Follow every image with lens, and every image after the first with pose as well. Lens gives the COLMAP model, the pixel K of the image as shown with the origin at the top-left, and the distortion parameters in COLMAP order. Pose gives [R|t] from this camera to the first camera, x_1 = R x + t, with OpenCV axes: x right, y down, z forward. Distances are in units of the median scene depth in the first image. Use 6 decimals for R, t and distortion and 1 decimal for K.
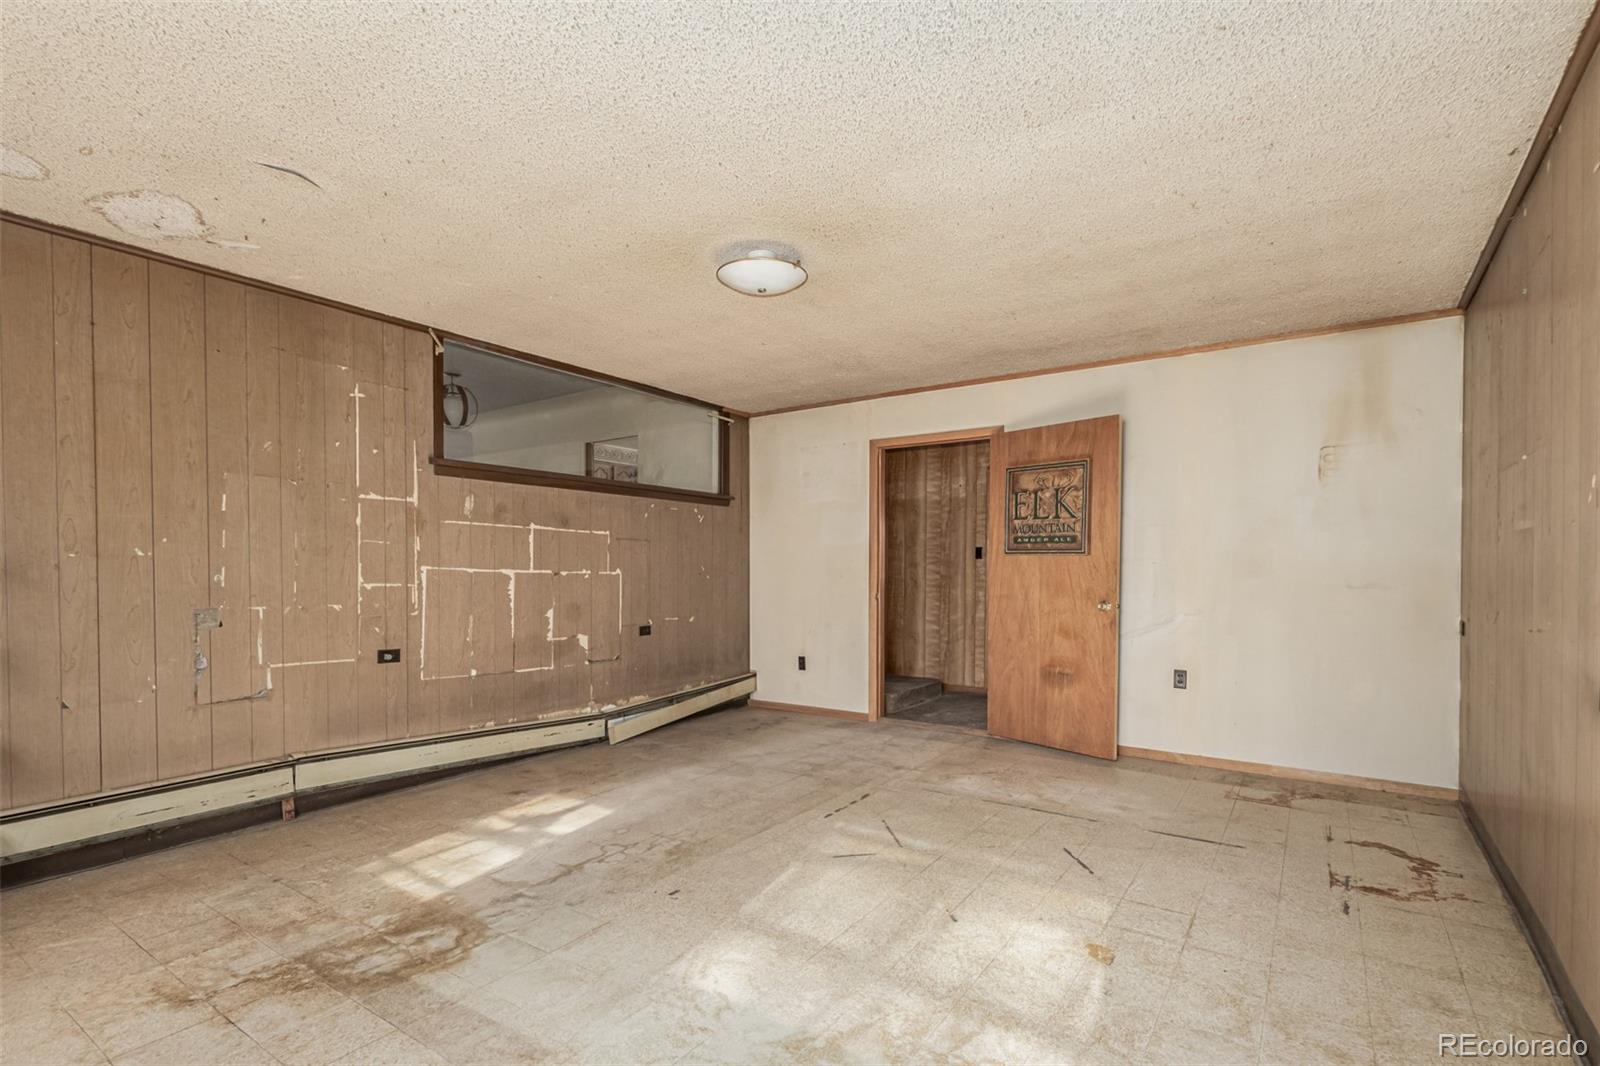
lens RADIAL K [[737.4, 0, 800.4], [0, 737.4, 549.4], [0, 0, 1]] dist [0.008455, -0.001548]
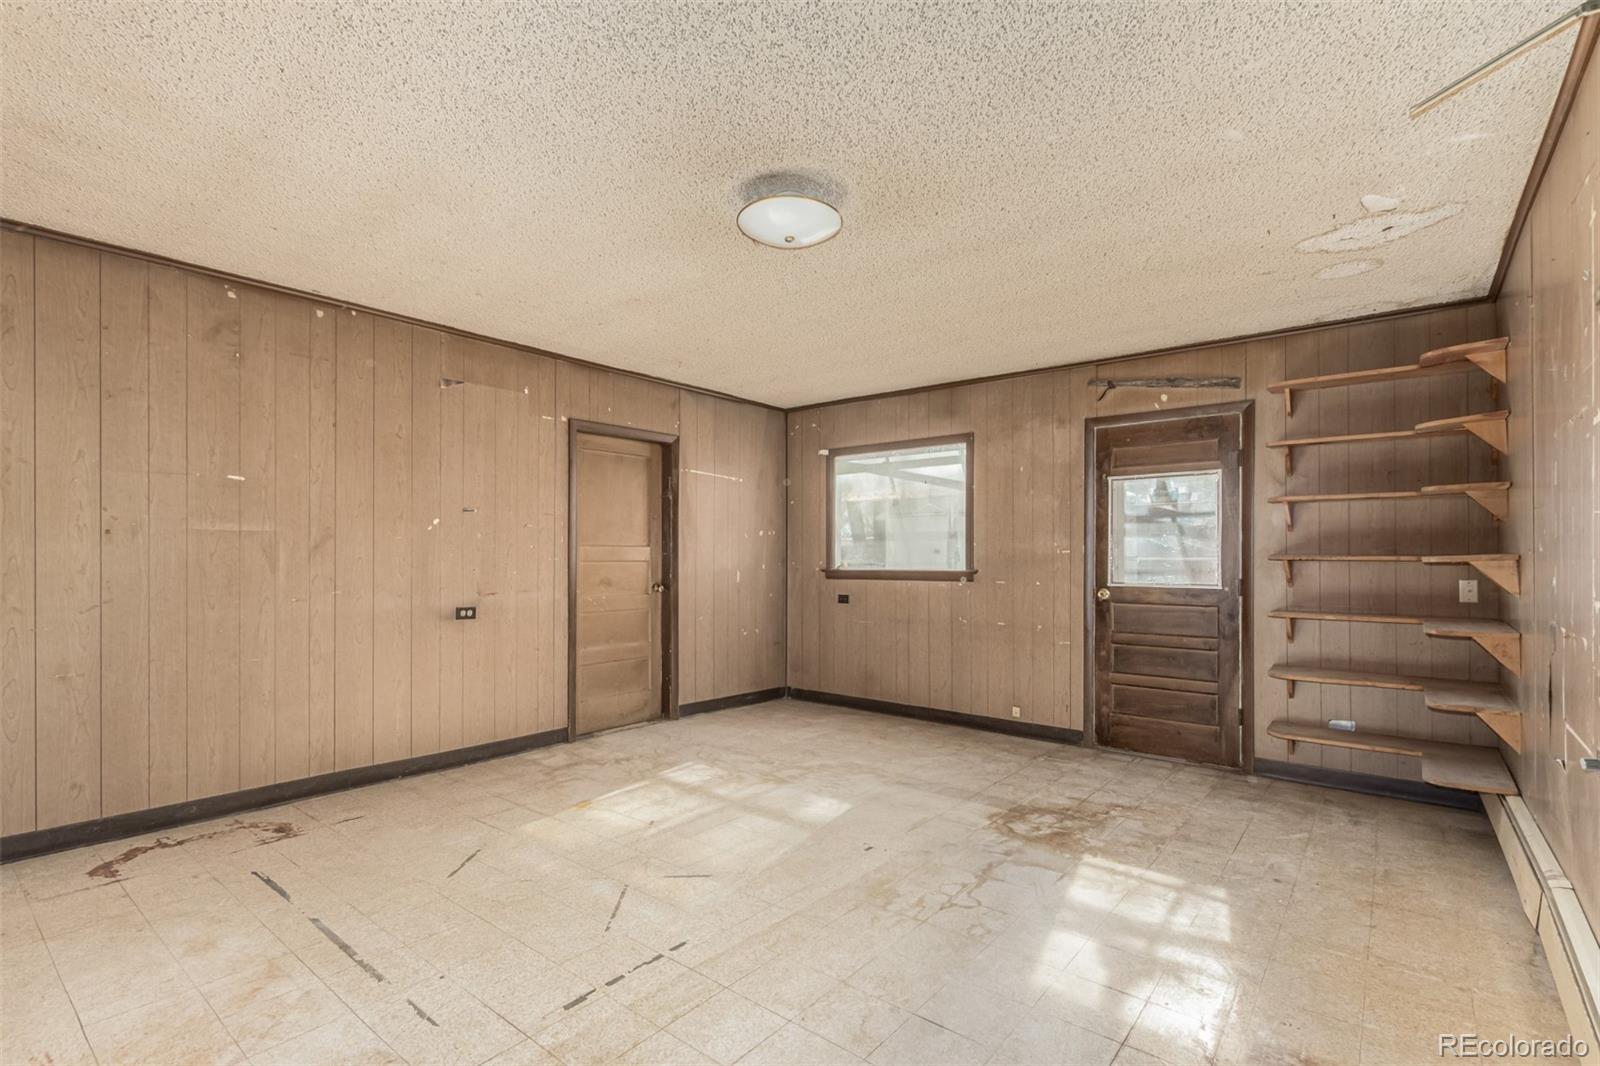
lens RADIAL K [[737.4, 0, 800.4], [0, 737.4, 549.4], [0, 0, 1]] dist [0.008455, -0.001548]
pose [[-0.996731, -0.003080, 0.080732, -0.149472], [-0.006395, 0.999146, -0.040826, 0.049085], [-0.080537, -0.041209, -0.995899, 2.068462]]
